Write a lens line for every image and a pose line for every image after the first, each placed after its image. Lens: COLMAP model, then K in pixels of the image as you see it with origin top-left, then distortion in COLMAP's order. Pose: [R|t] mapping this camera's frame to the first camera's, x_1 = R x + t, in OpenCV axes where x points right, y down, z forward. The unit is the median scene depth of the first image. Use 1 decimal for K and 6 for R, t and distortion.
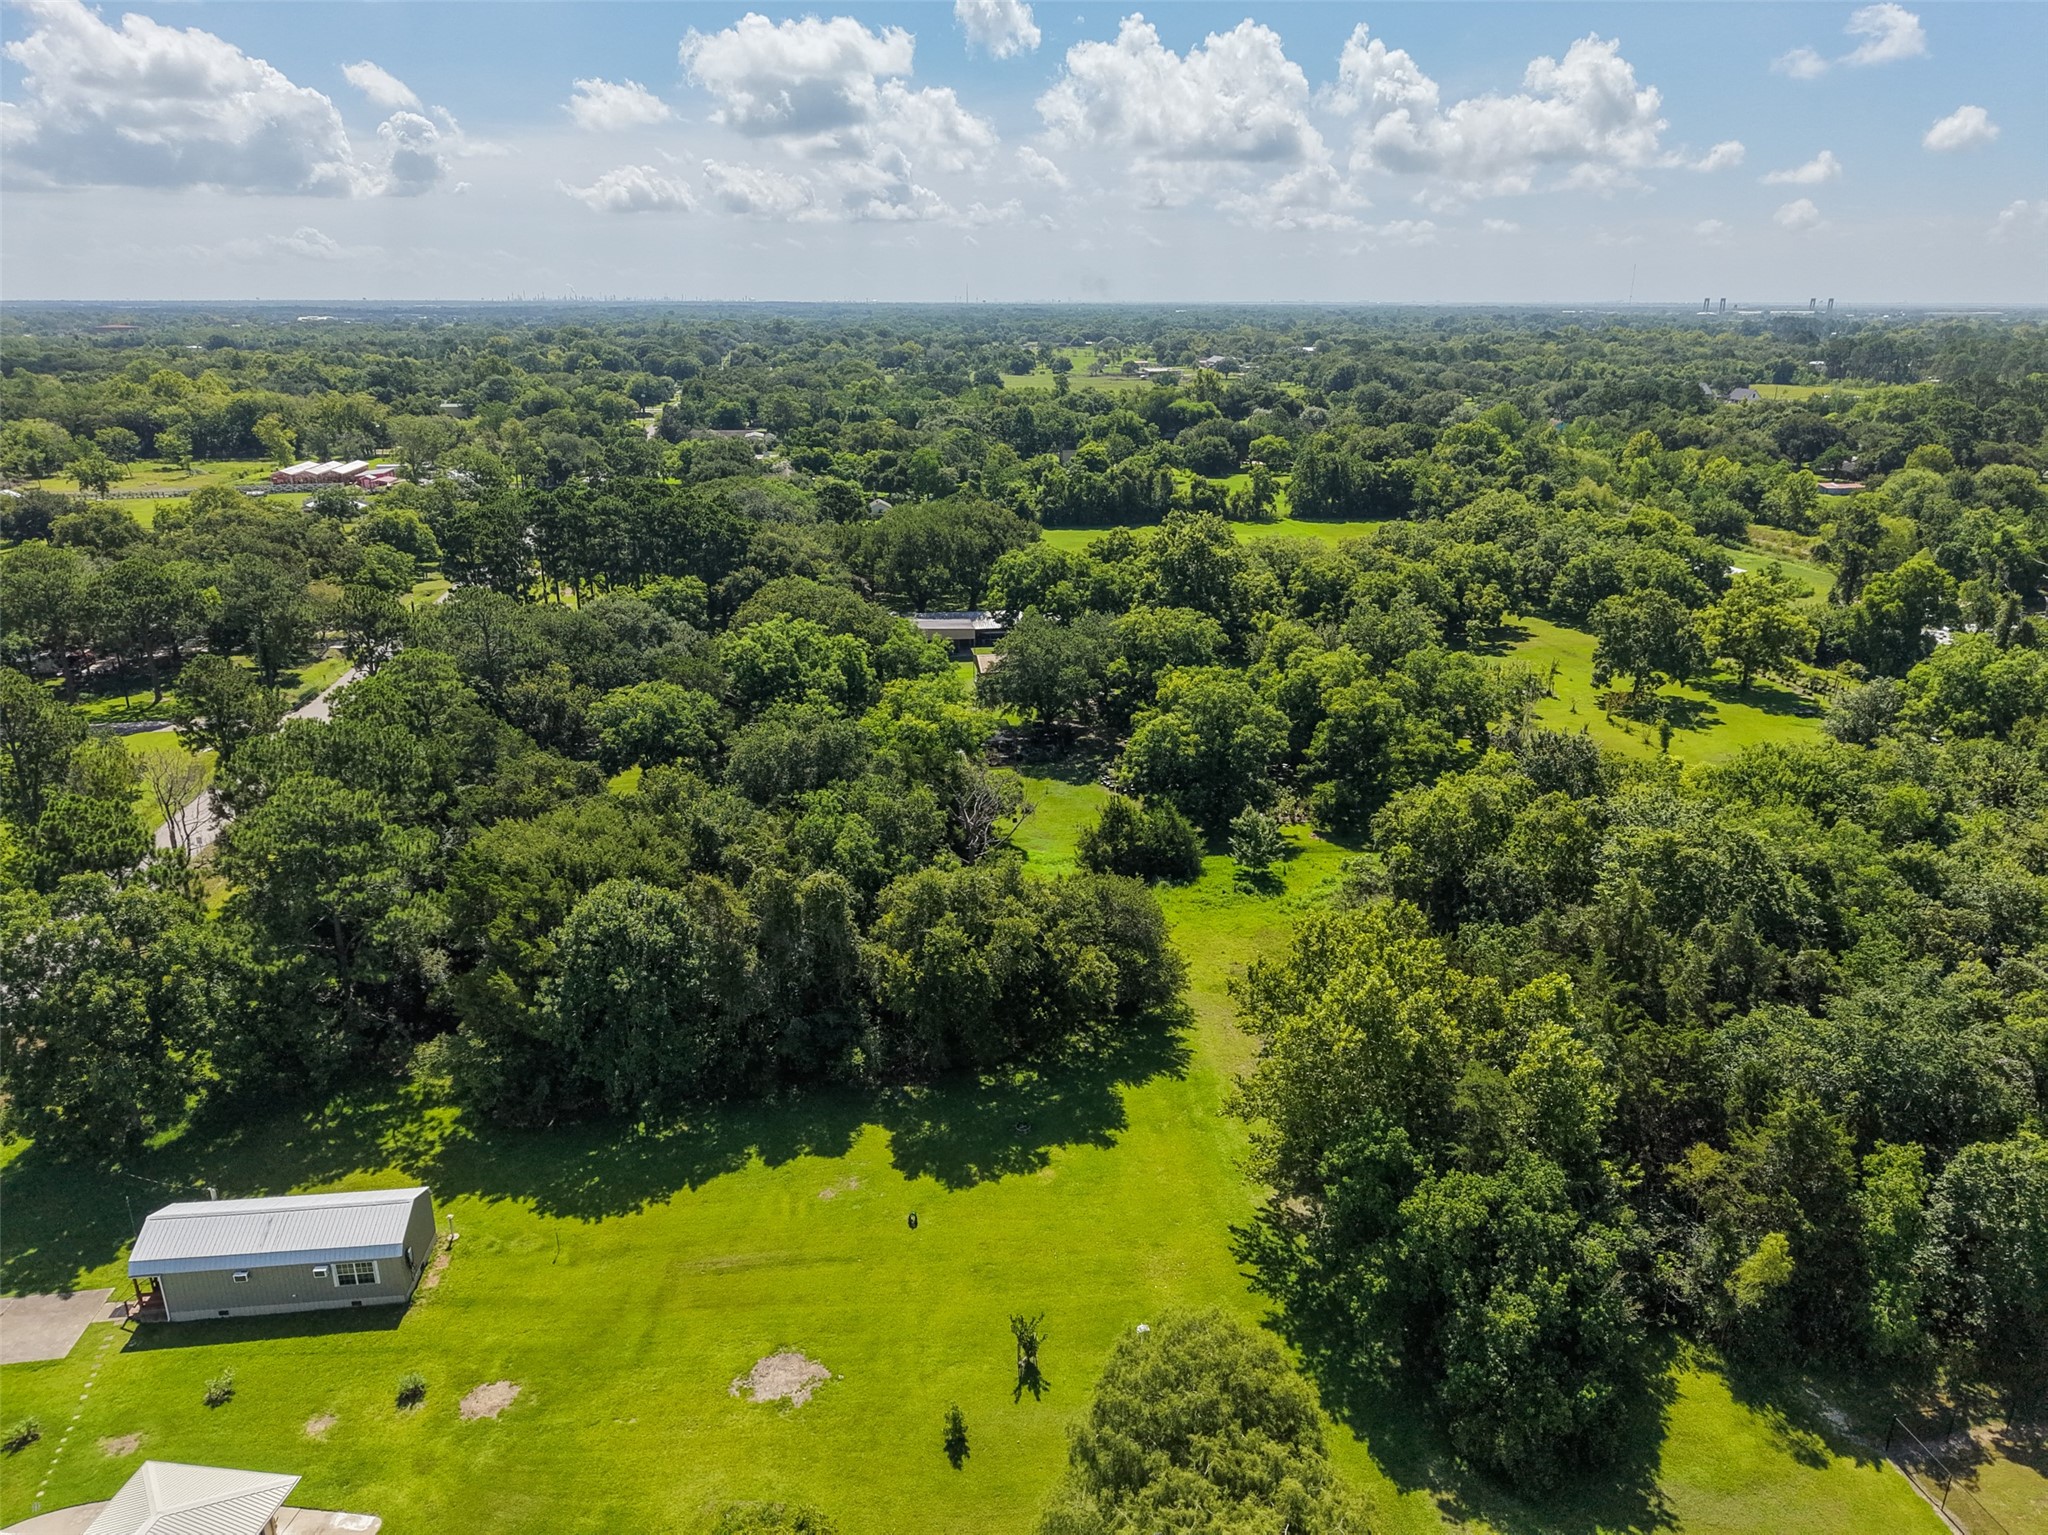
lens RADIAL K [[1373.1, 0, 1026.1], [0, 1373.1, 767.1], [0, 0, 1]] dist [0.017470, -0.016569]
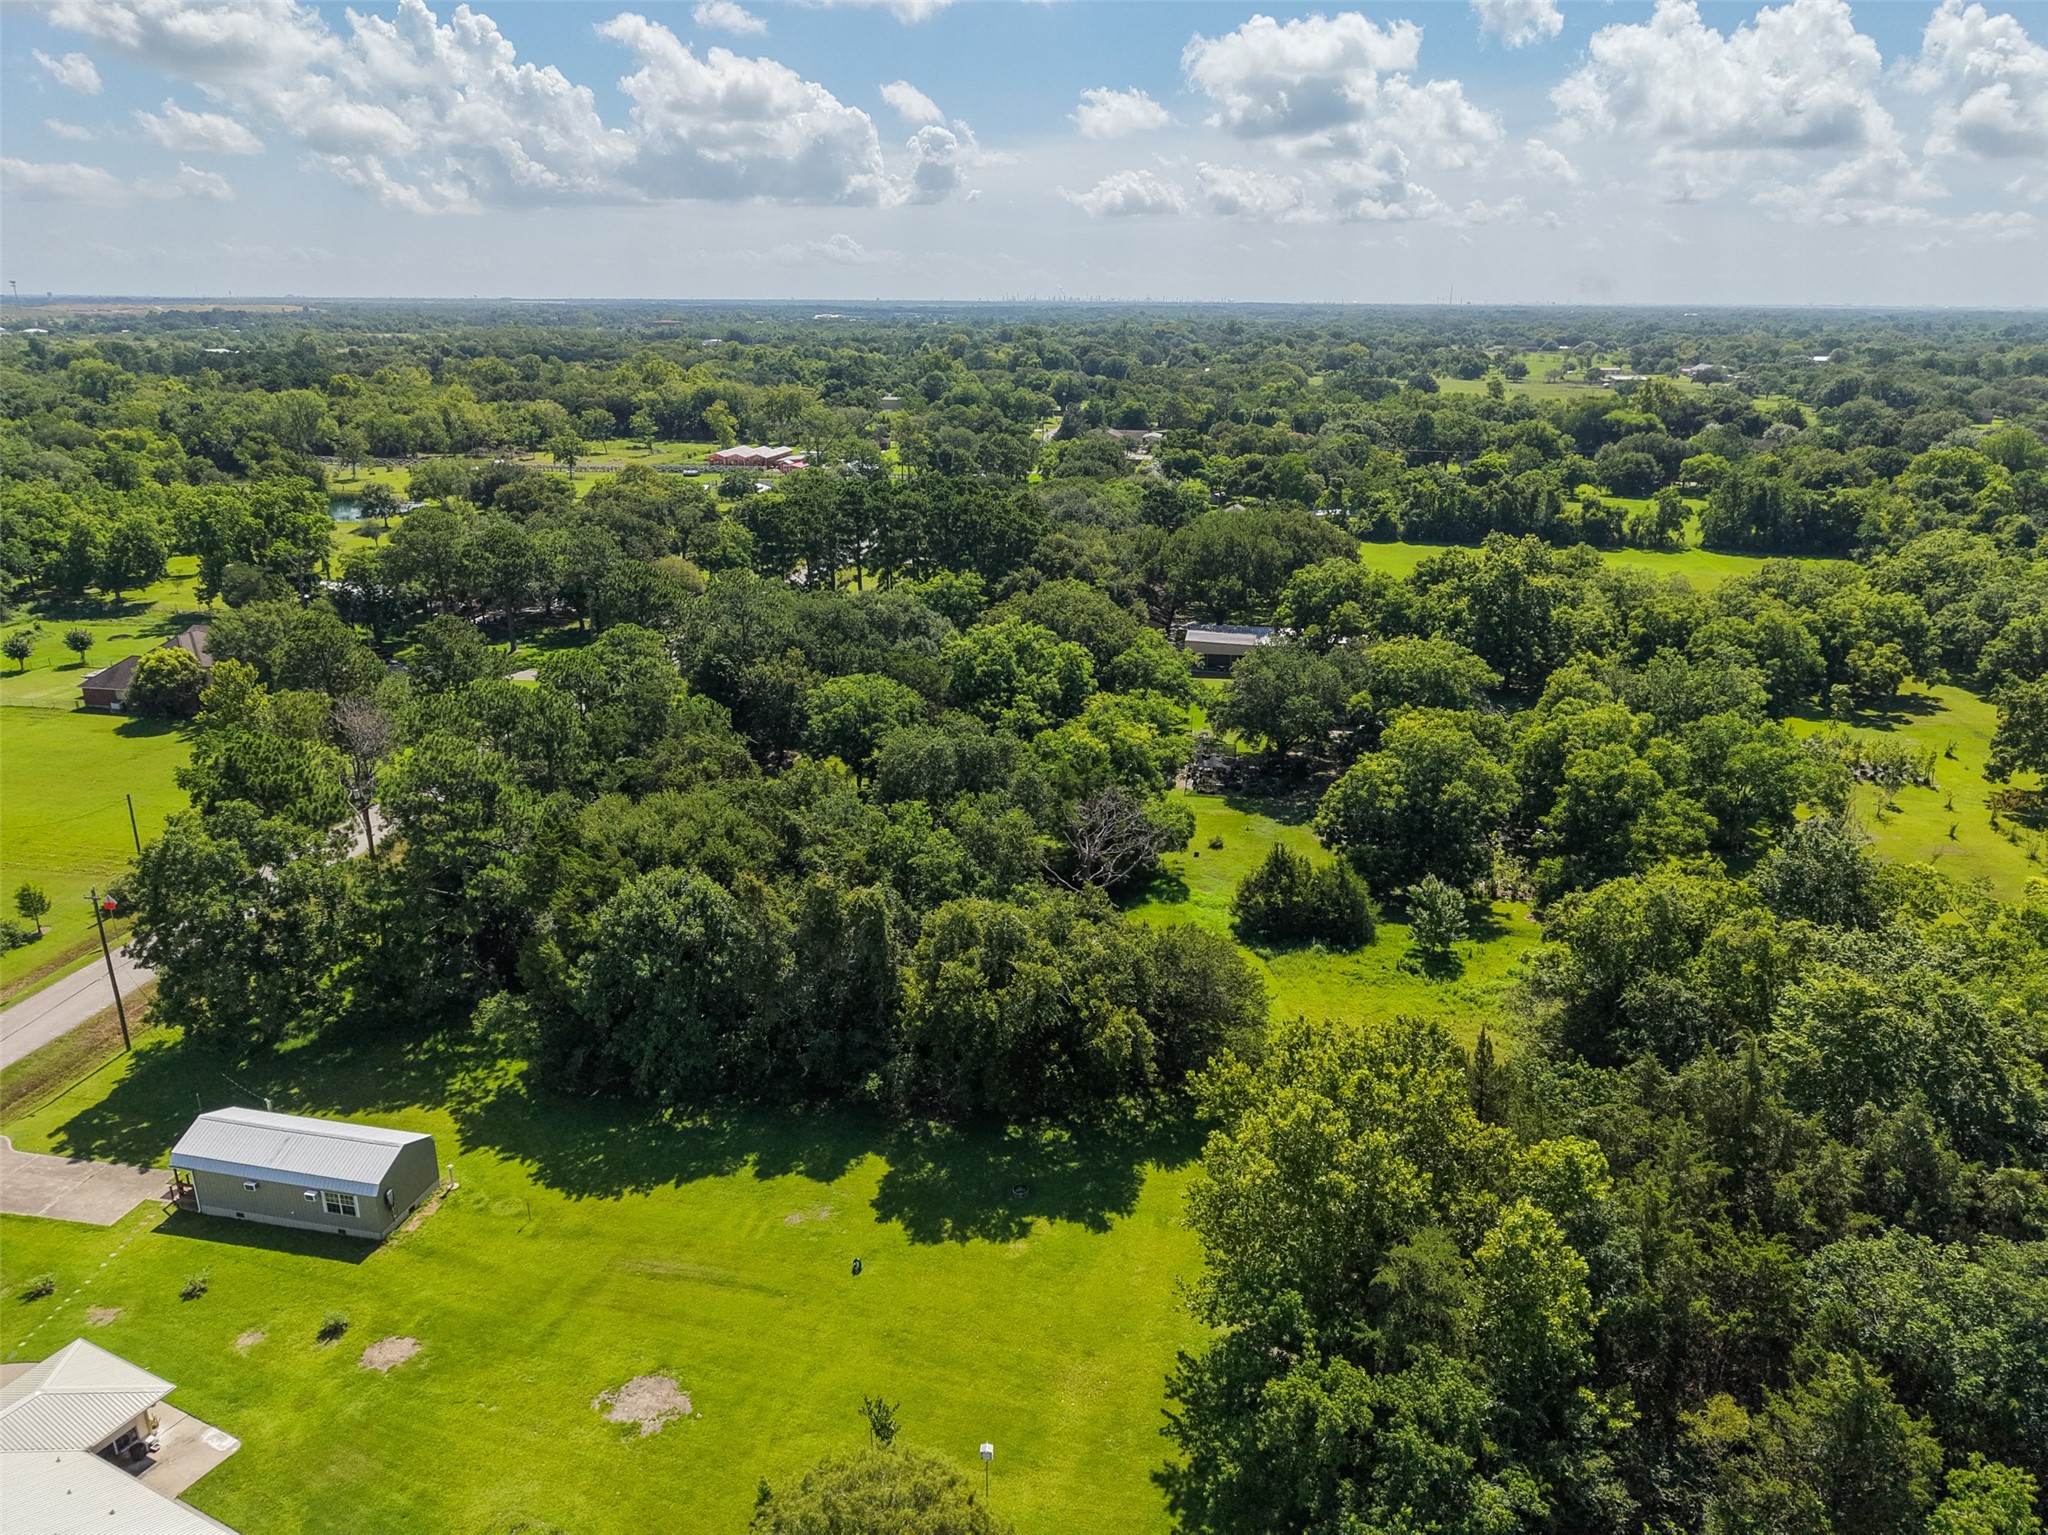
lens RADIAL K [[1375.7, 0, 1025.5], [0, 1375.7, 766.6], [0, 0, 1]] dist [0.011487, -0.011336]
pose [[0.946491, 0.107870, -0.304169, 0.058377], [-0.108276, 0.993999, 0.015587, -0.008367], [0.304025, 0.018181, 0.952491, 0.026211]]
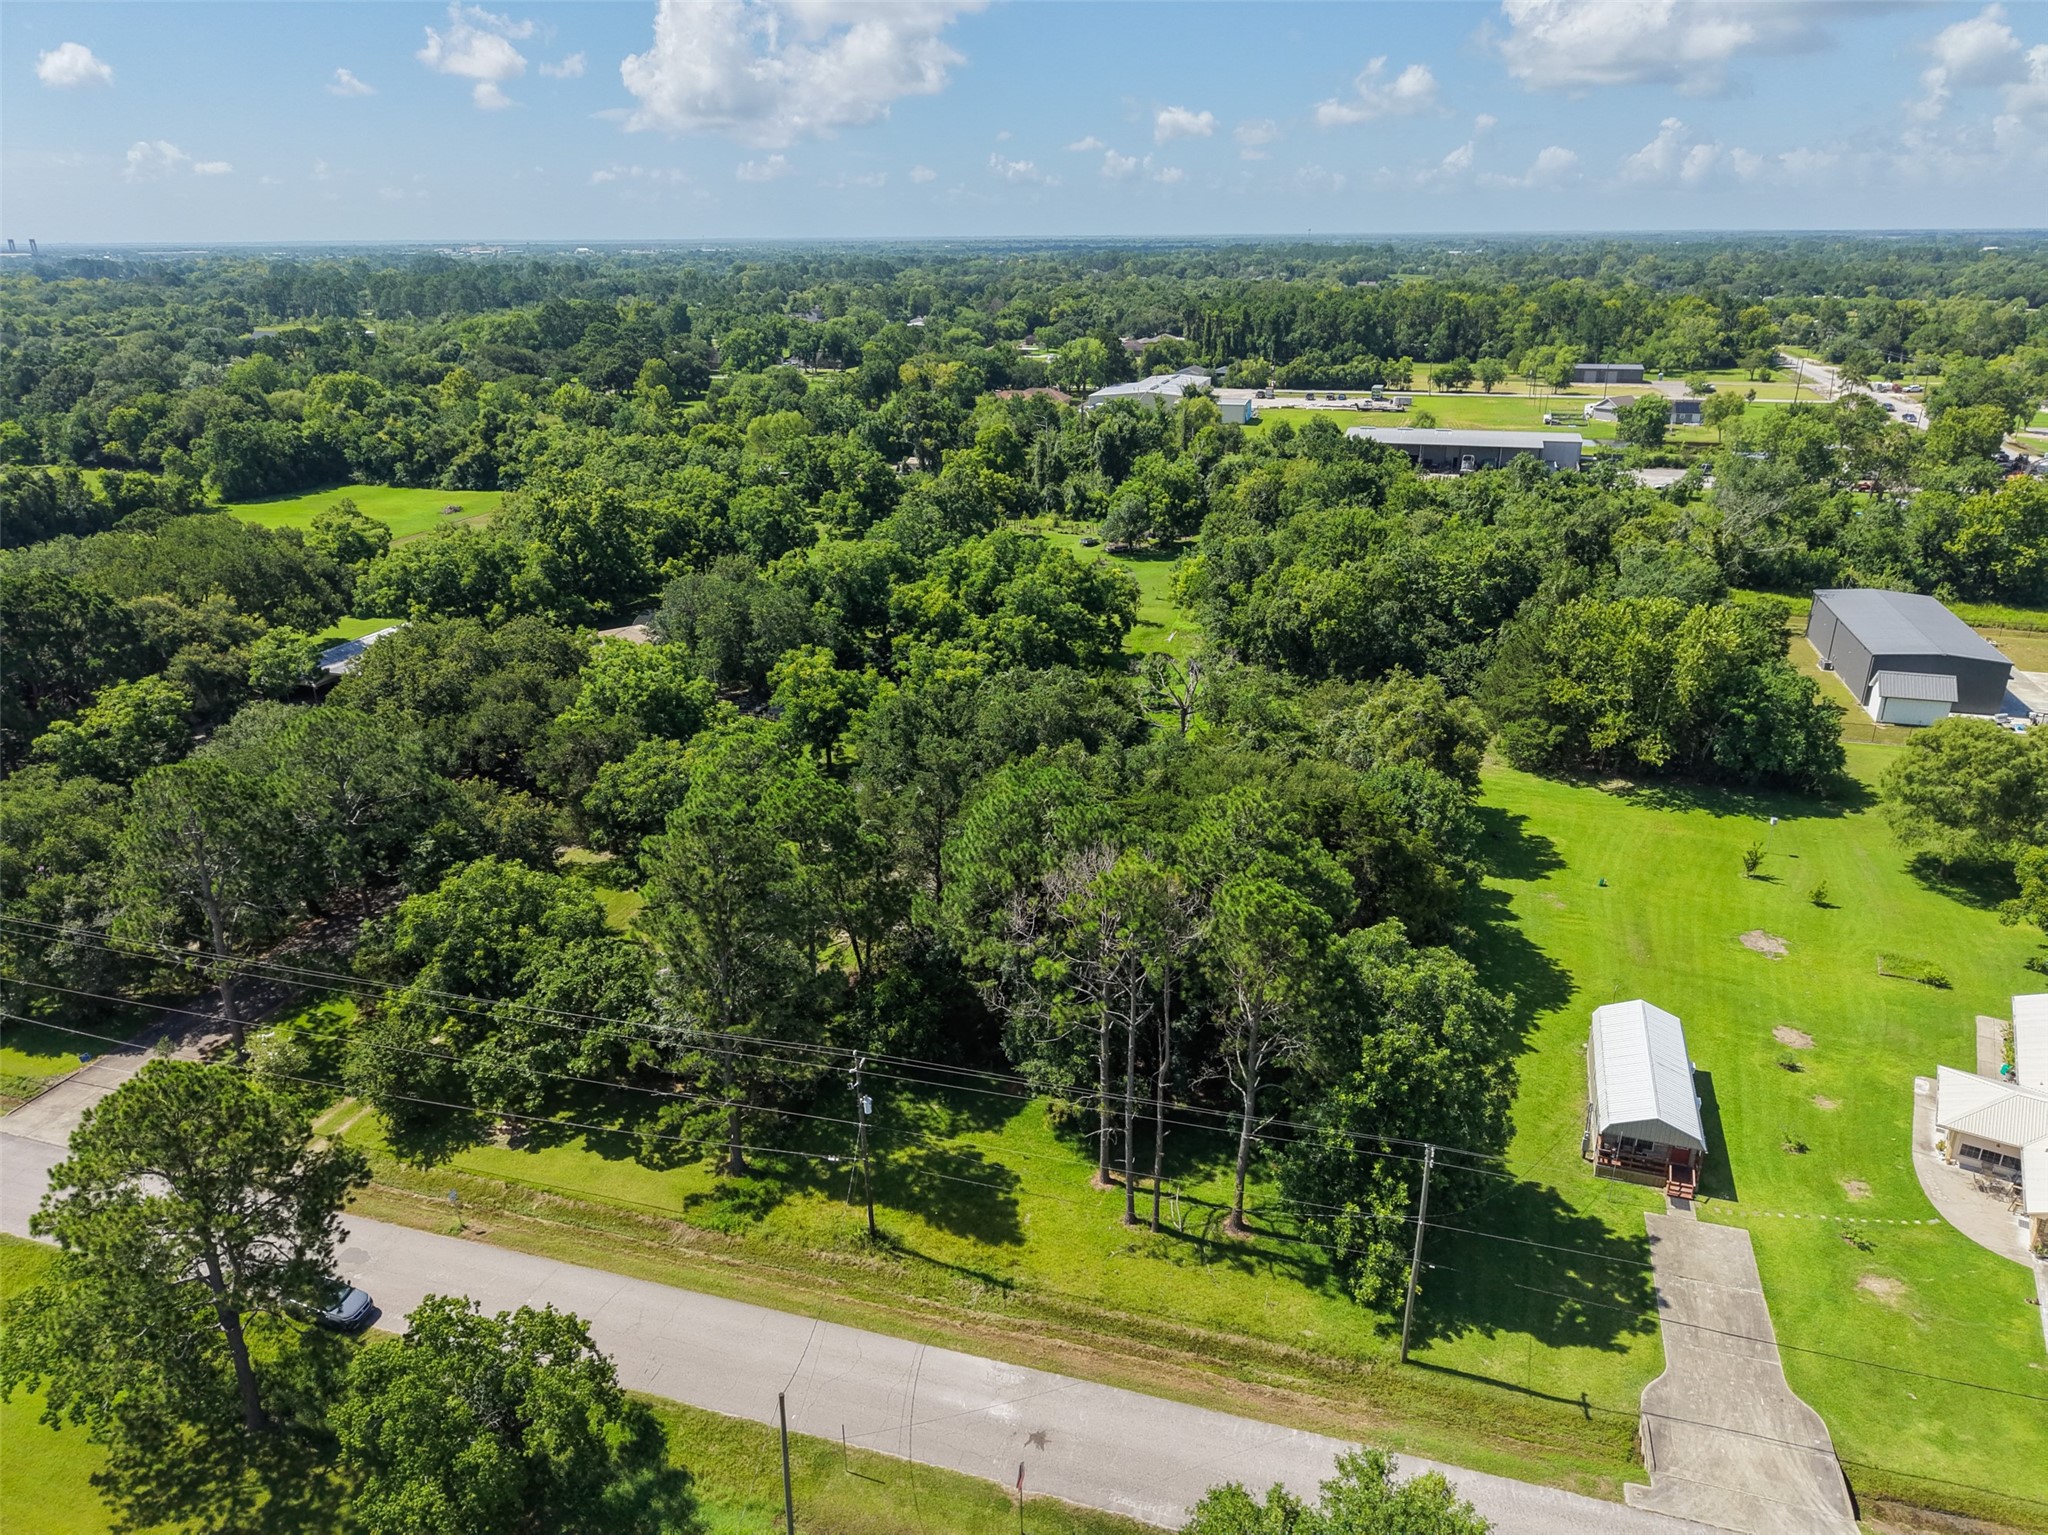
lens RADIAL K [[1373.1, 0, 1026.1], [0, 1373.1, 767.1], [0, 0, 1]] dist [0.017470, -0.016569]
pose [[0.428600, -0.331823, 0.840354, -0.295576], [0.300205, 0.929573, 0.213940, -0.052582], [-0.852161, 0.160583, 0.498030, 0.148118]]
